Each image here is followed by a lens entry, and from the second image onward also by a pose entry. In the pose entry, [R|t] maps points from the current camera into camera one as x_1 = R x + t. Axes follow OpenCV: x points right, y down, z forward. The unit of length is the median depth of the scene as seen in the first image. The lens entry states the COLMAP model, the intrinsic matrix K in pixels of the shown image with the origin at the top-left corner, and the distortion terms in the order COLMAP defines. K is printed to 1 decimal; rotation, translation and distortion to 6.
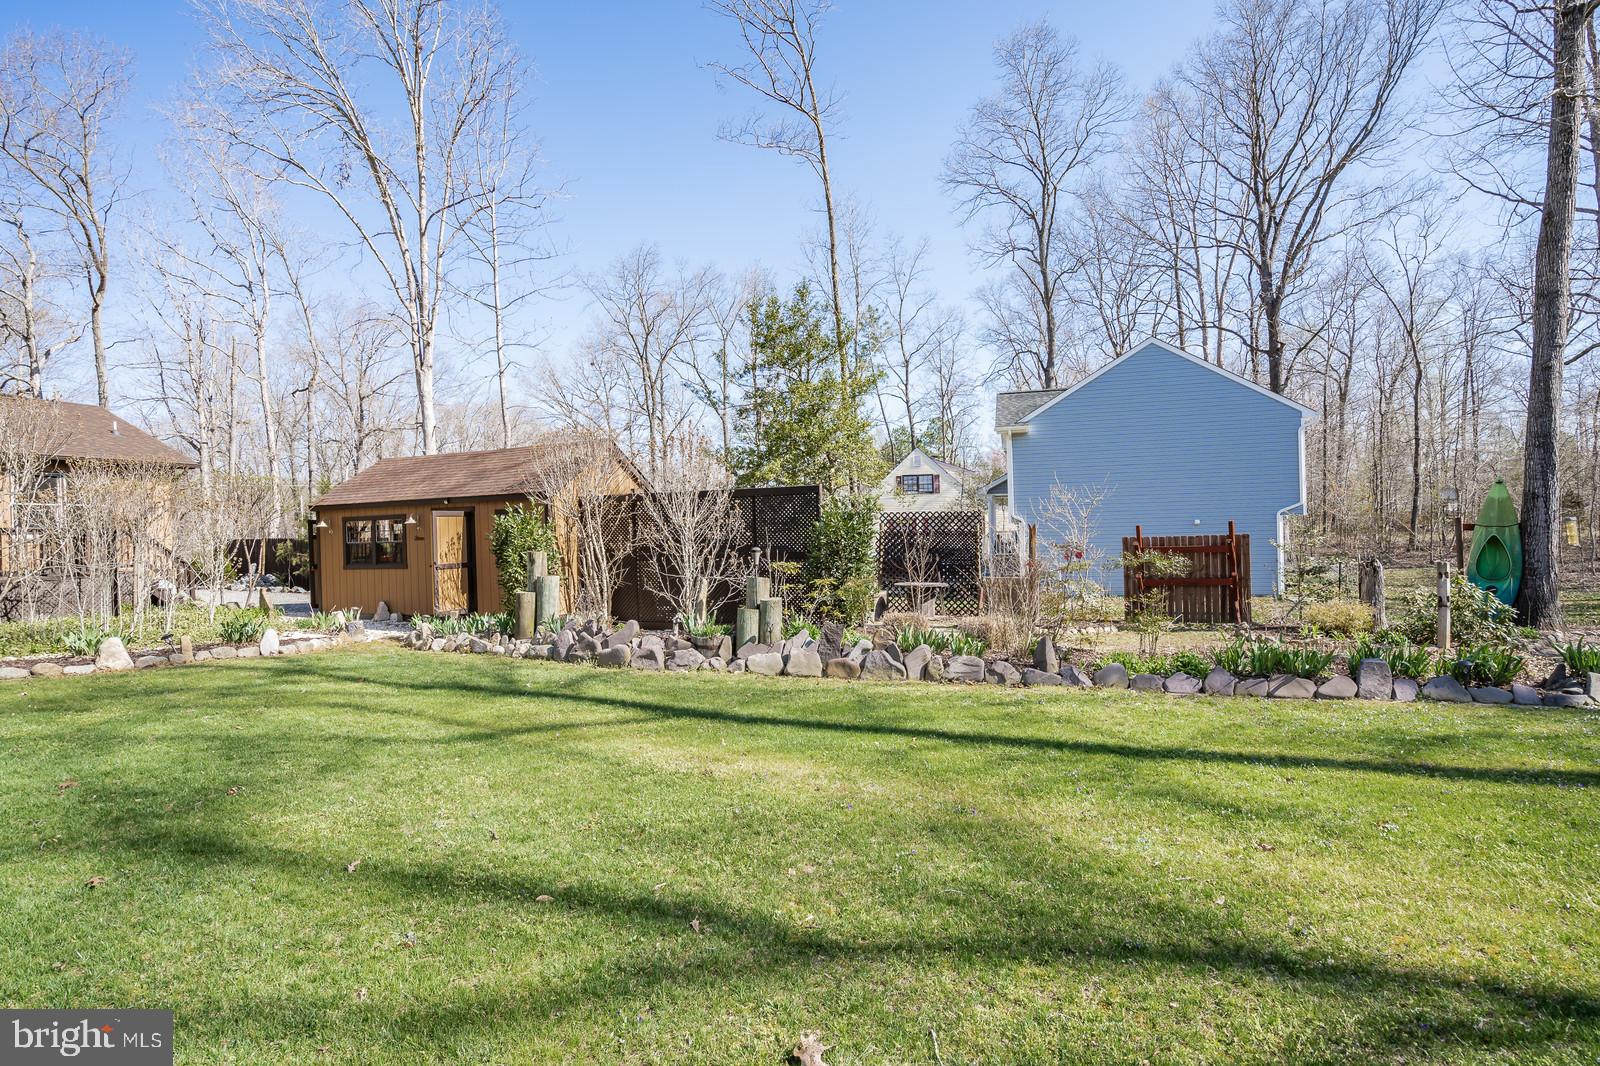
lens RADIAL K [[798.4, 0, 806.0], [0, 798.4, 537.1], [0, 0, 1]] dist [-0.045386, 0.023038]
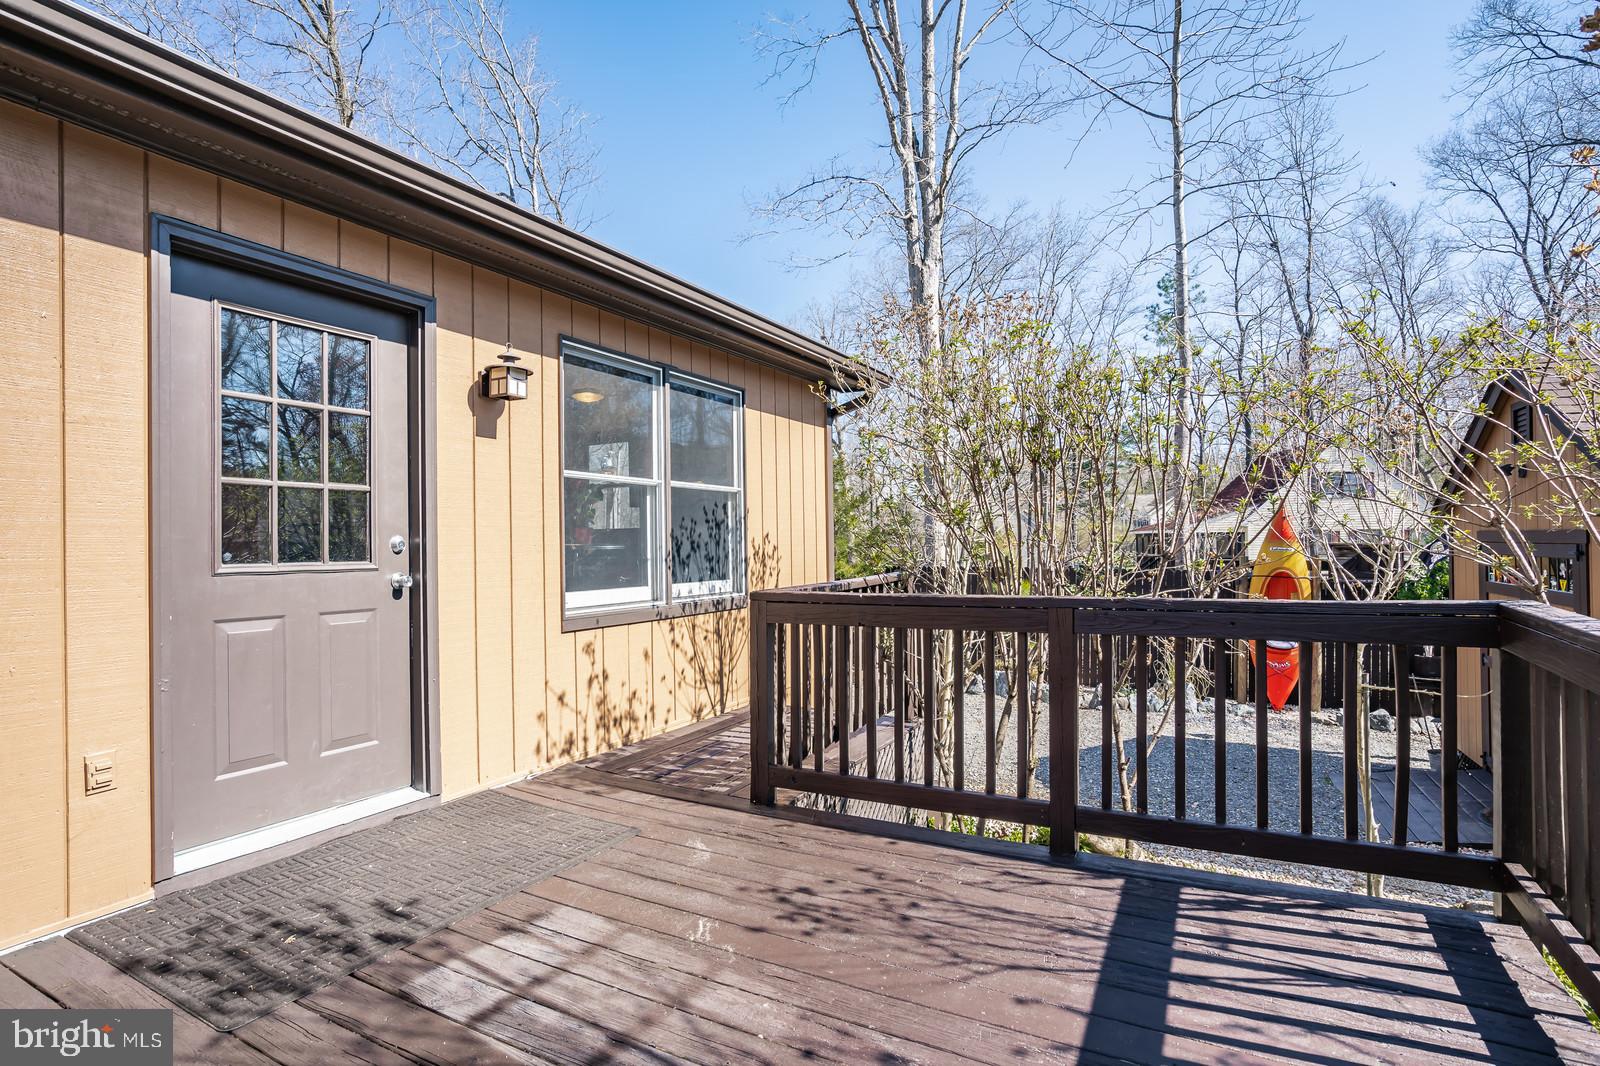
lens RADIAL K [[798.4, 0, 806.0], [0, 798.4, 537.1], [0, 0, 1]] dist [-0.045386, 0.023038]
pose [[0.996313, 0.012118, -0.084933, -0.896549], [-0.012827, 0.999887, -0.007800, -0.020952], [0.084829, 0.008861, 0.996356, 0.737888]]
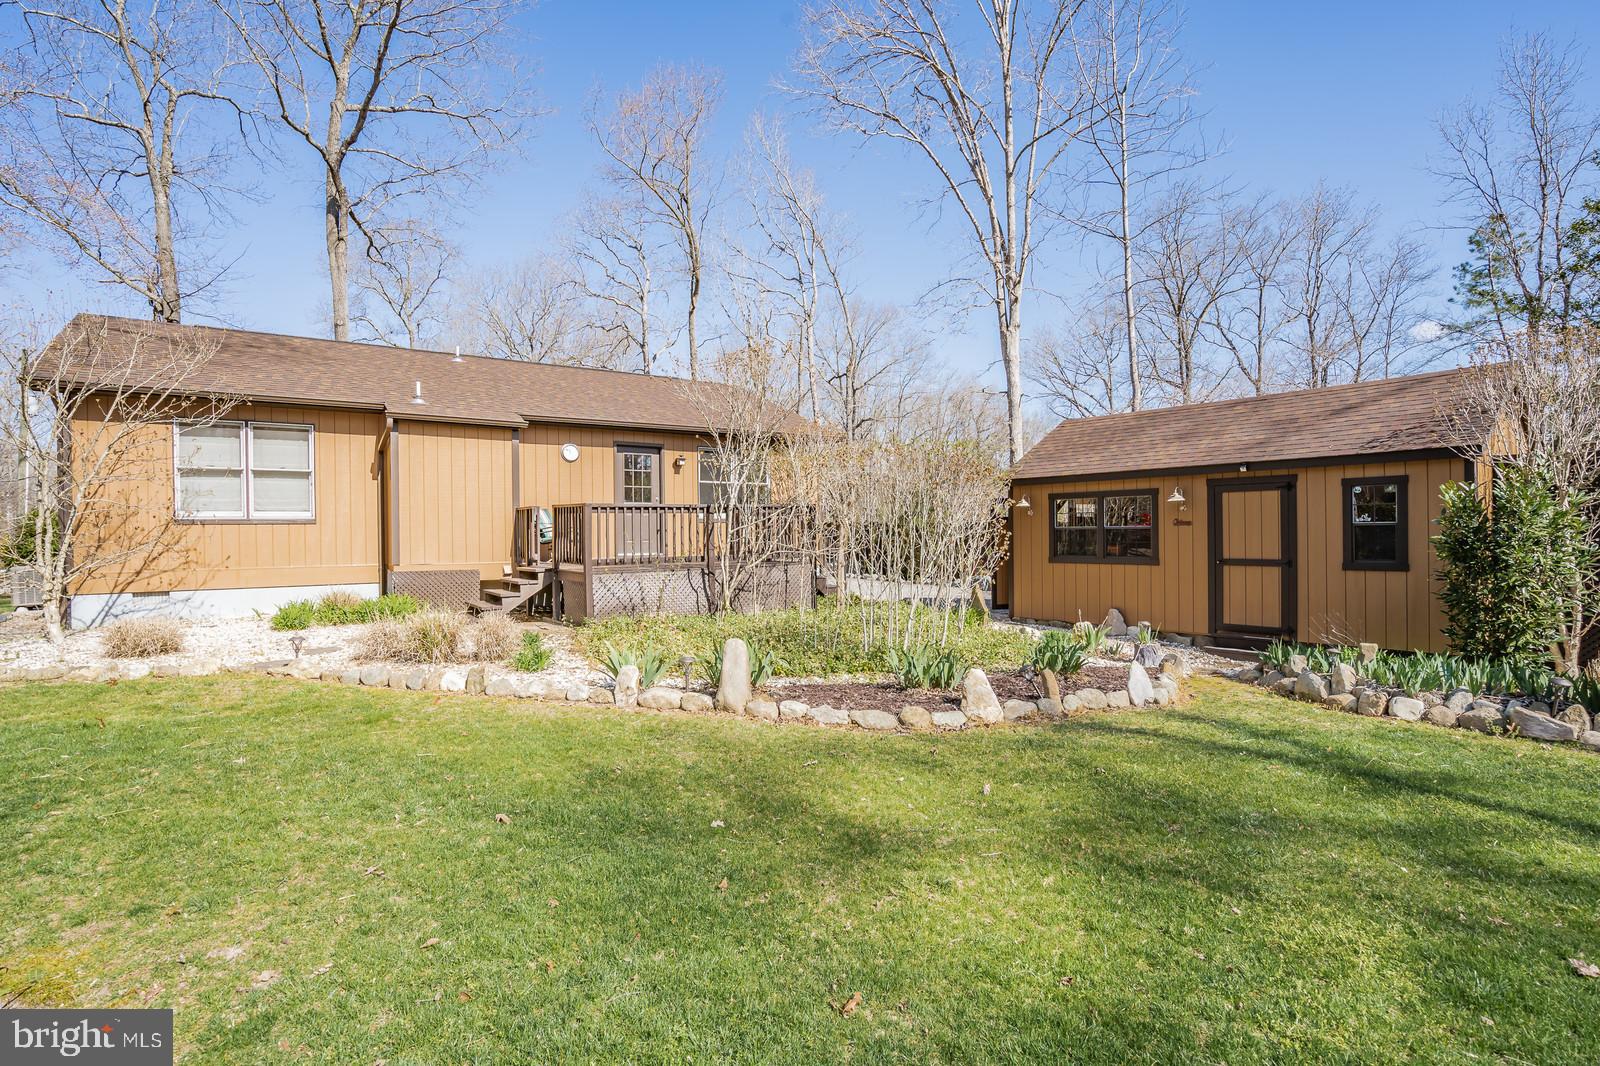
lens RADIAL K [[798.4, 0, 806.0], [0, 798.4, 537.1], [0, 0, 1]] dist [-0.045386, 0.023038]
pose [[0.865385, 0.019898, -0.500712, -0.405051], [-0.012426, 0.999756, 0.018254, 0.005526], [0.500953, -0.009575, 0.865422, 0.216045]]
